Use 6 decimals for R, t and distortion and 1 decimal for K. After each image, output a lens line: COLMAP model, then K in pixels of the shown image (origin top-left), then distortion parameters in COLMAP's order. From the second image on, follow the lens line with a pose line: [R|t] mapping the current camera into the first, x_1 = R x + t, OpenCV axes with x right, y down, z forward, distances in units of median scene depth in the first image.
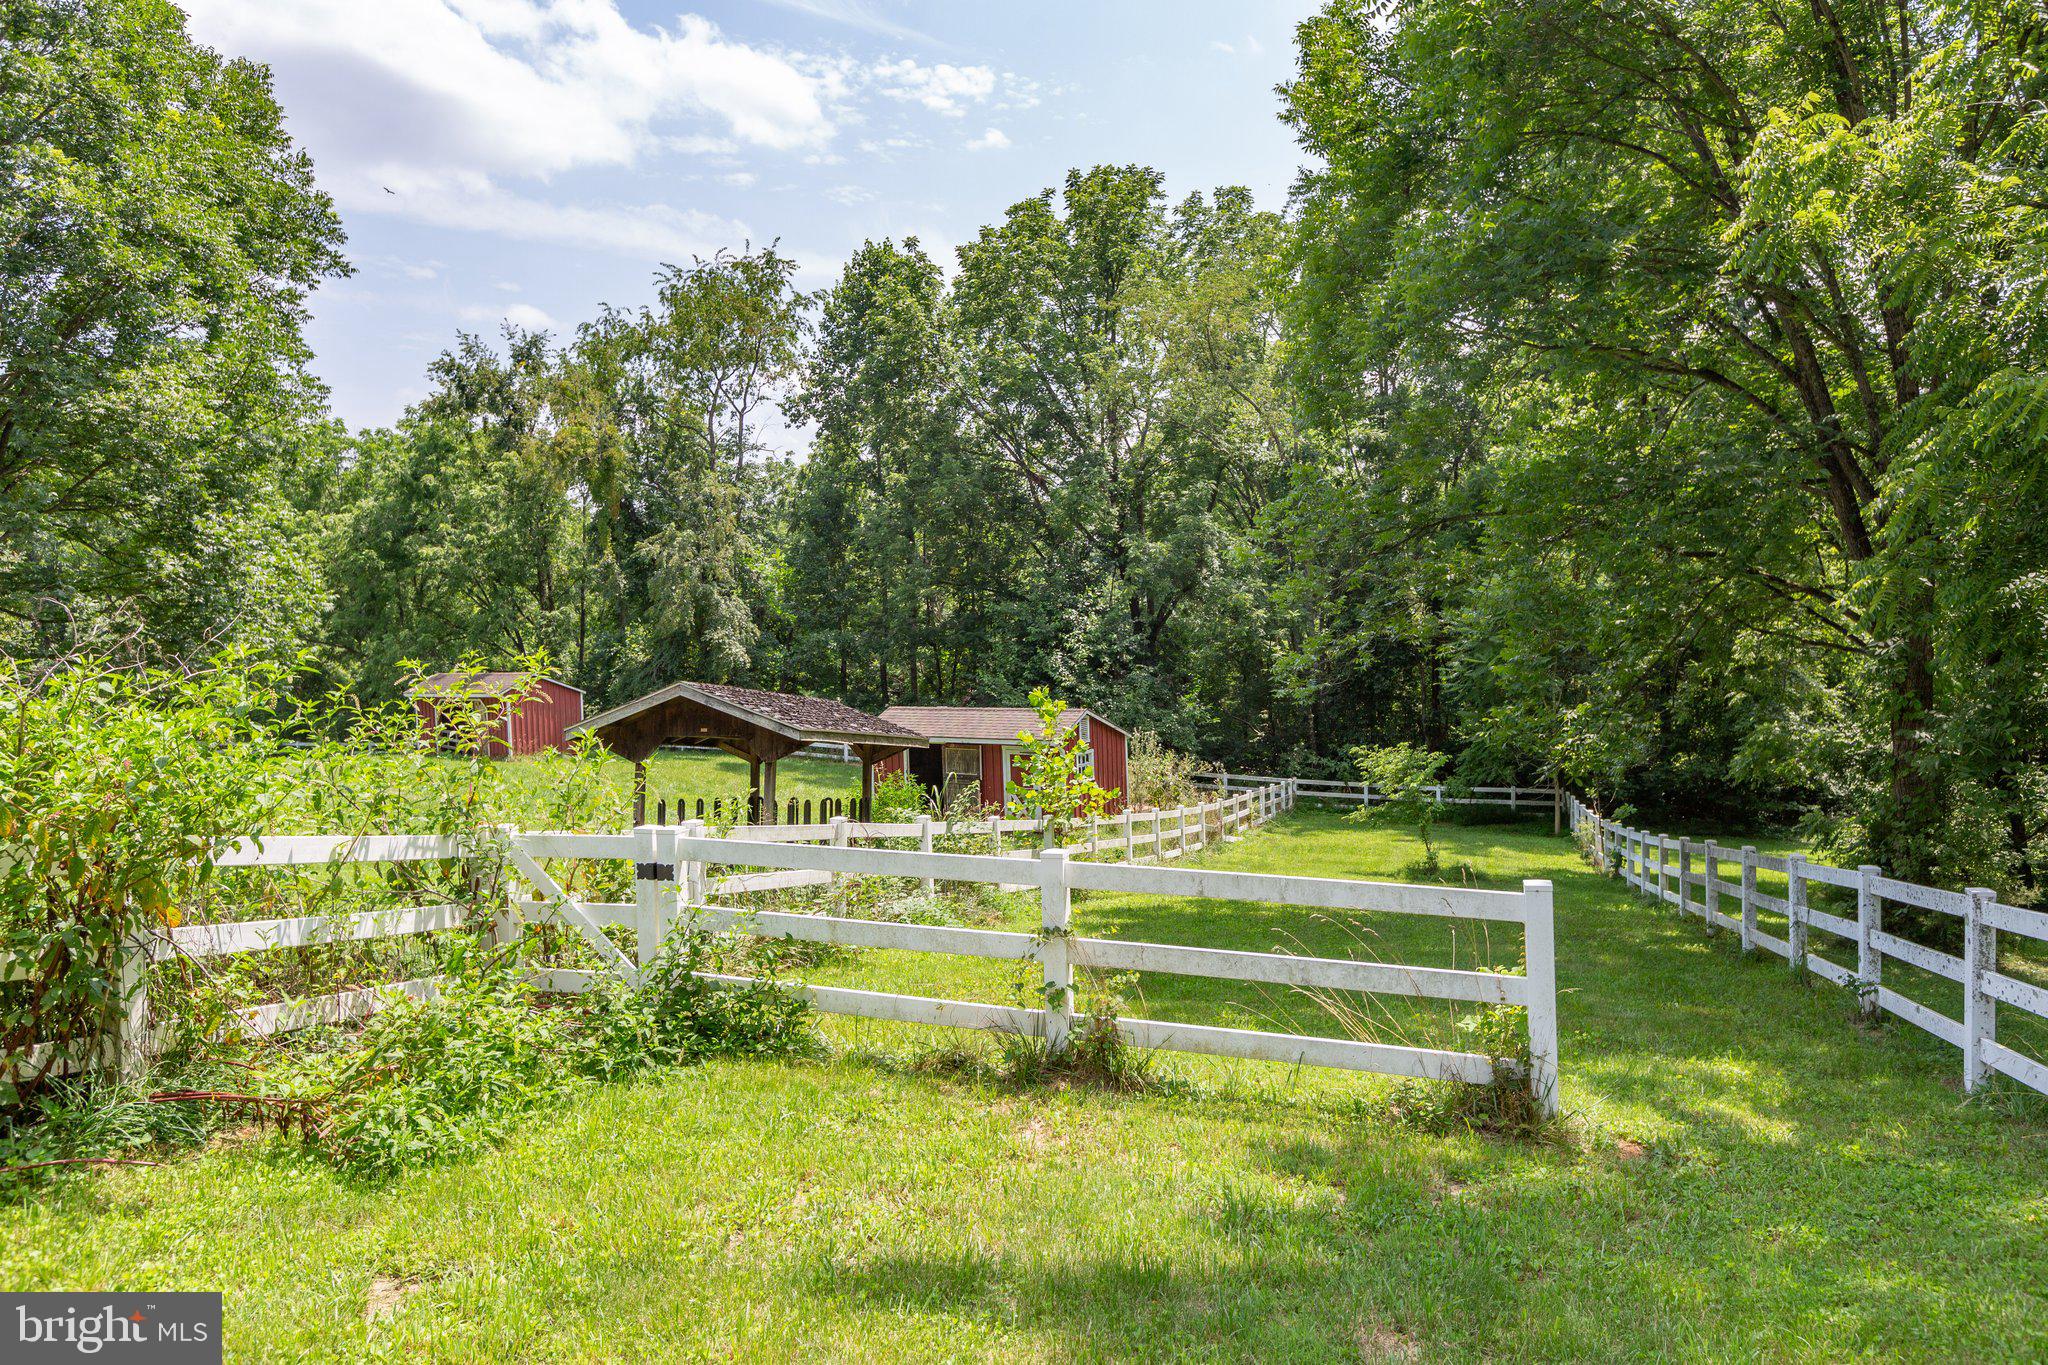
lens RADIAL K [[1438.2, 0, 1024.9], [0, 1438.2, 687.4], [0, 0, 1]] dist [0.000481, -0.000276]
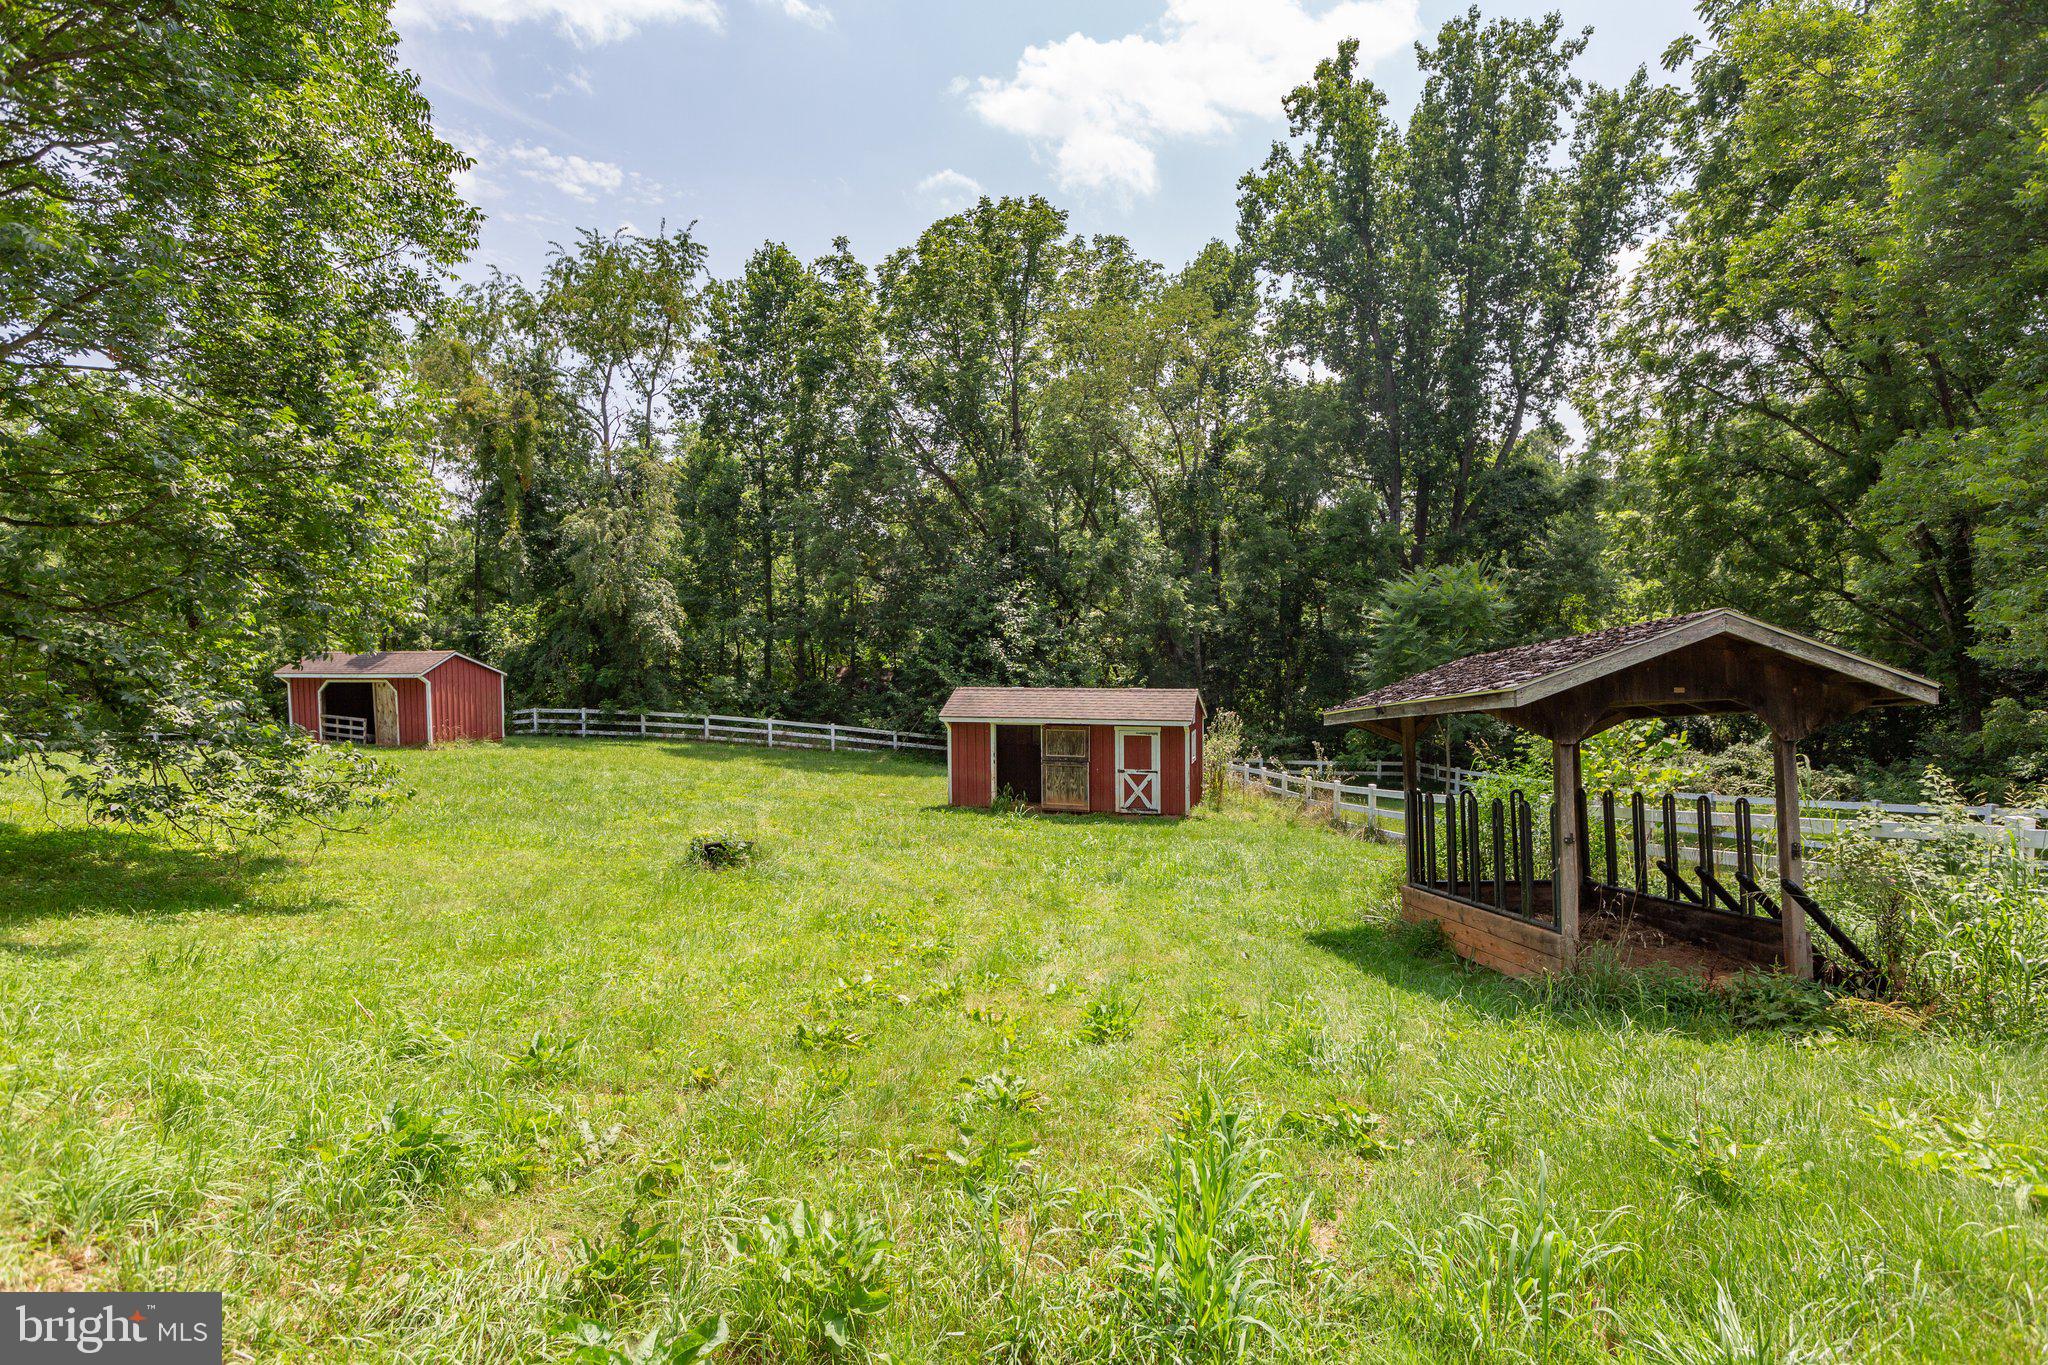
lens RADIAL K [[1118.1, 0, 1026.2], [0, 1118.1, 683.3], [0, 0, 1]] dist [0.002503, 0.000453]
pose [[0.941033, 0.006121, 0.338258, -0.215587], [-0.004736, 0.999977, -0.004919, 0.009755], [-0.338280, 0.003027, 0.941040, 0.193905]]
